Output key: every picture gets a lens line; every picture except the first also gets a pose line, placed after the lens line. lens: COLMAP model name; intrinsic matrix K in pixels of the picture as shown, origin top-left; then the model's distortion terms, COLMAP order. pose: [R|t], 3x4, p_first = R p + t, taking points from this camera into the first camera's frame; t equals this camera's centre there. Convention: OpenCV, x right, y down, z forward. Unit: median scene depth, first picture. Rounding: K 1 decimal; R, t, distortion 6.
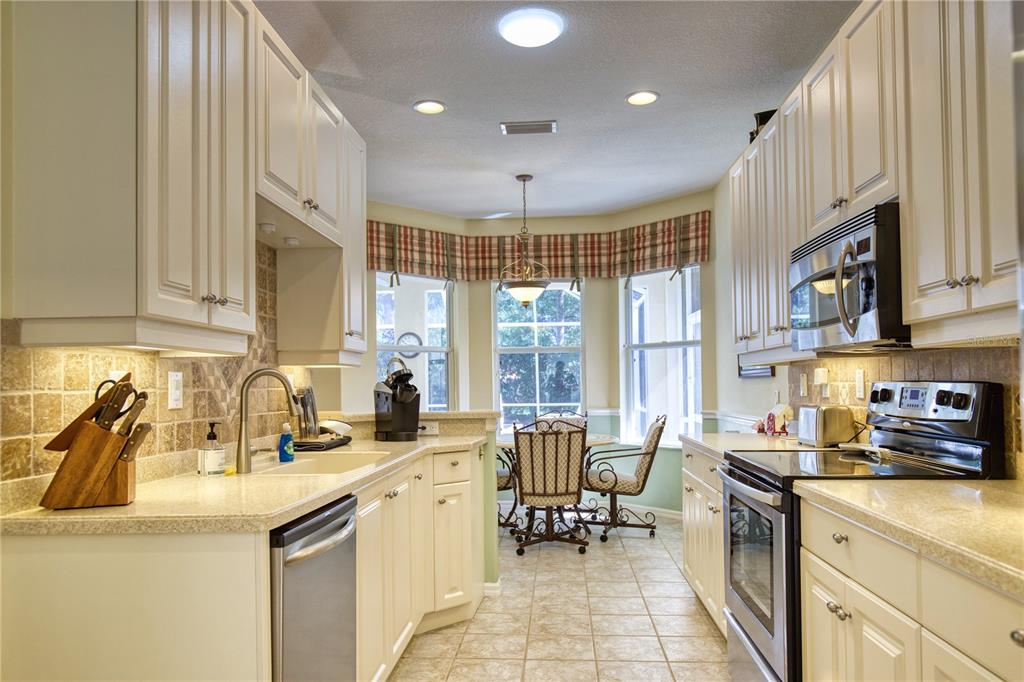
lens RADIAL K [[695.7, 0, 510.6], [0, 695.7, 348.1], [0, 0, 1]] dist [-0.005174, 0.000827]
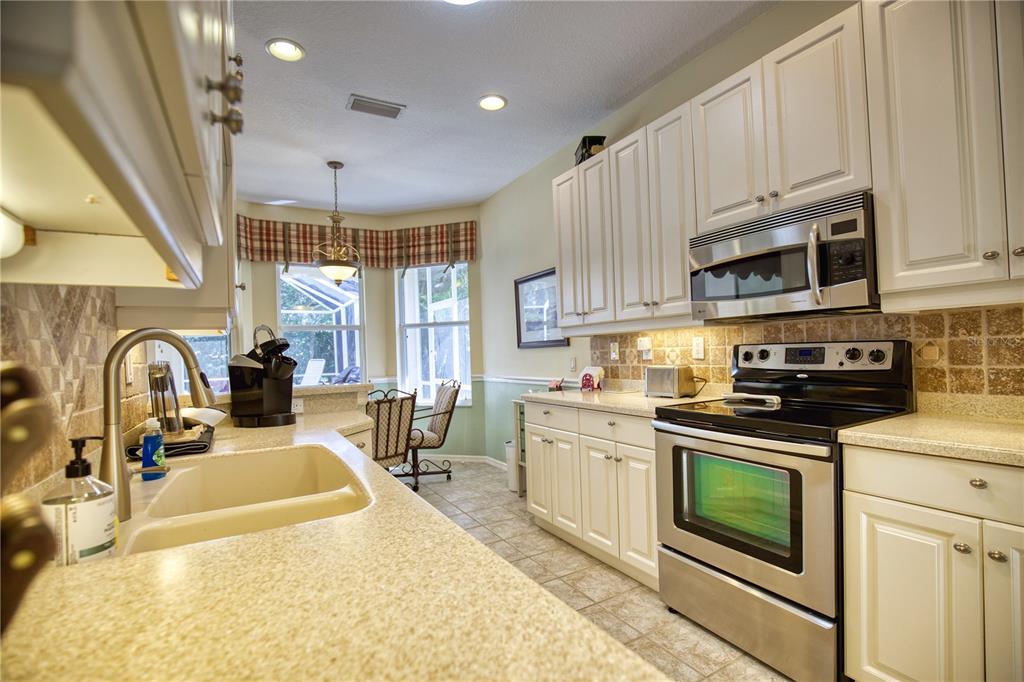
lens RADIAL K [[466.0, 0, 510.6], [0, 466.0, 341.0], [0, 0, 1]] dist [-0.035031, 0.004652]
pose [[0.830997, -0.000958, 0.556277, -0.138138], [-0.006908, 0.999904, 0.012042, 0.014768], [-0.556235, -0.013850, 0.830910, 0.230212]]
